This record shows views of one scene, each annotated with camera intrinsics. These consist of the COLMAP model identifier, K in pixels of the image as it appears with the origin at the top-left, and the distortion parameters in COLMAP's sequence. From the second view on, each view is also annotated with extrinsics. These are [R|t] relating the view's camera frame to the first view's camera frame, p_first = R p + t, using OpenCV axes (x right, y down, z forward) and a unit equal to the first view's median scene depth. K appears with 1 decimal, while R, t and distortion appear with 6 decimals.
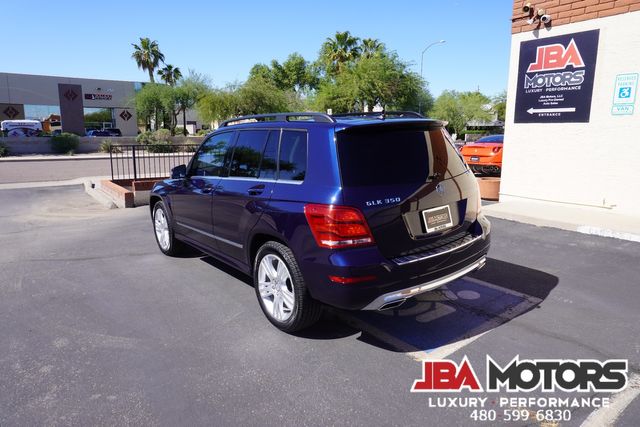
lens RADIAL K [[425.0, 0, 318.5], [0, 425.0, 209.7], [0, 0, 1]] dist [-0.039960, 0.021896]
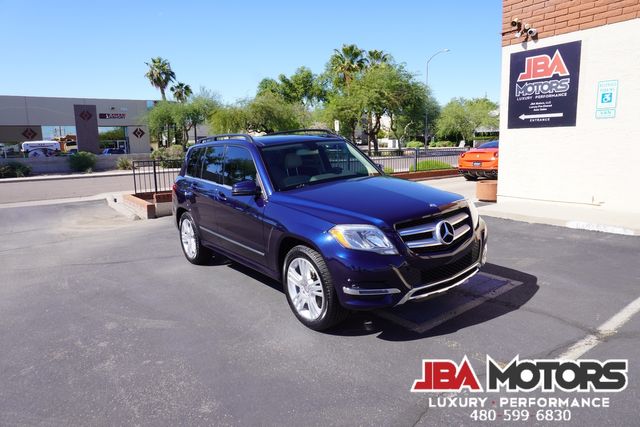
lens RADIAL K [[425.0, 0, 319.6], [0, 425.0, 211.4], [0, 0, 1]] dist [-0.039960, 0.021896]
pose [[0.999329, -0.027829, -0.023829, 0.006966], [0.027287, 0.999369, -0.022737, 0.017167], [0.024447, 0.022071, 0.999457, -0.087978]]
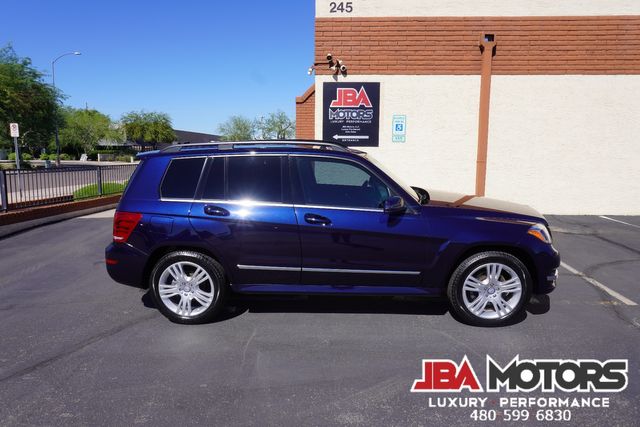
lens RADIAL K [[425.0, 0, 323.4], [0, 425.0, 212.9], [0, 0, 1]] dist [-0.039960, 0.021896]
pose [[0.639943, -0.103806, 0.761378, -0.576539], [0.133075, 0.990834, 0.023240, -0.044619], [-0.756812, 0.086448, 0.647891, 0.231223]]
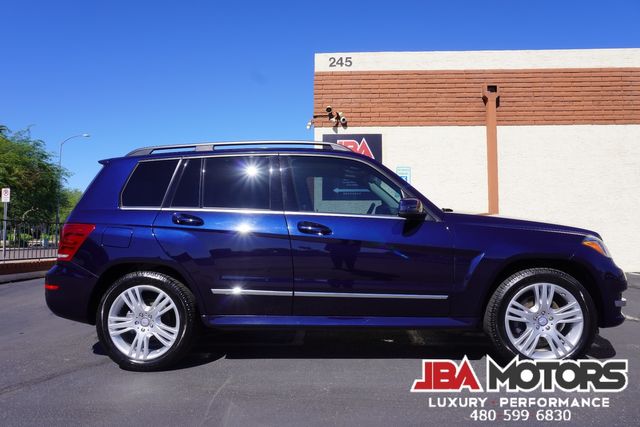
lens RADIAL K [[425.0, 0, 323.1], [0, 425.0, 211.9], [0, 0, 1]] dist [-0.039960, 0.021896]
pose [[0.642177, 0.048472, 0.765023, -0.489325], [0.136168, 0.974914, -0.176073, 0.038306], [-0.754366, 0.217242, 0.619466, 0.315952]]
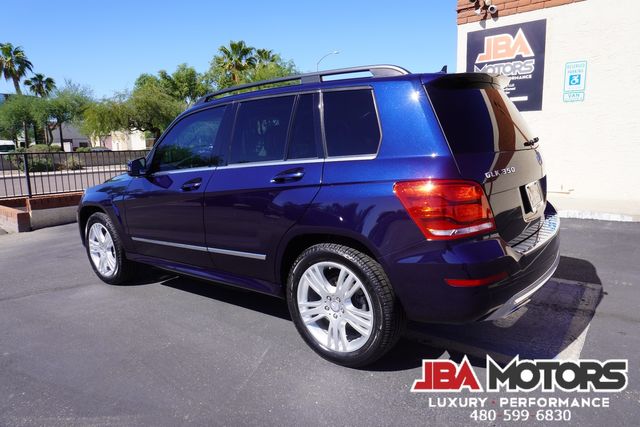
lens RADIAL K [[425.0, 0, 319.7], [0, 425.0, 211.4], [0, 0, 1]] dist [-0.039960, 0.021896]
pose [[0.967692, -0.066709, 0.243149, -0.139264], [0.073298, 0.997145, -0.018142, 0.015813], [-0.241244, 0.035378, 0.969819, 0.147023]]
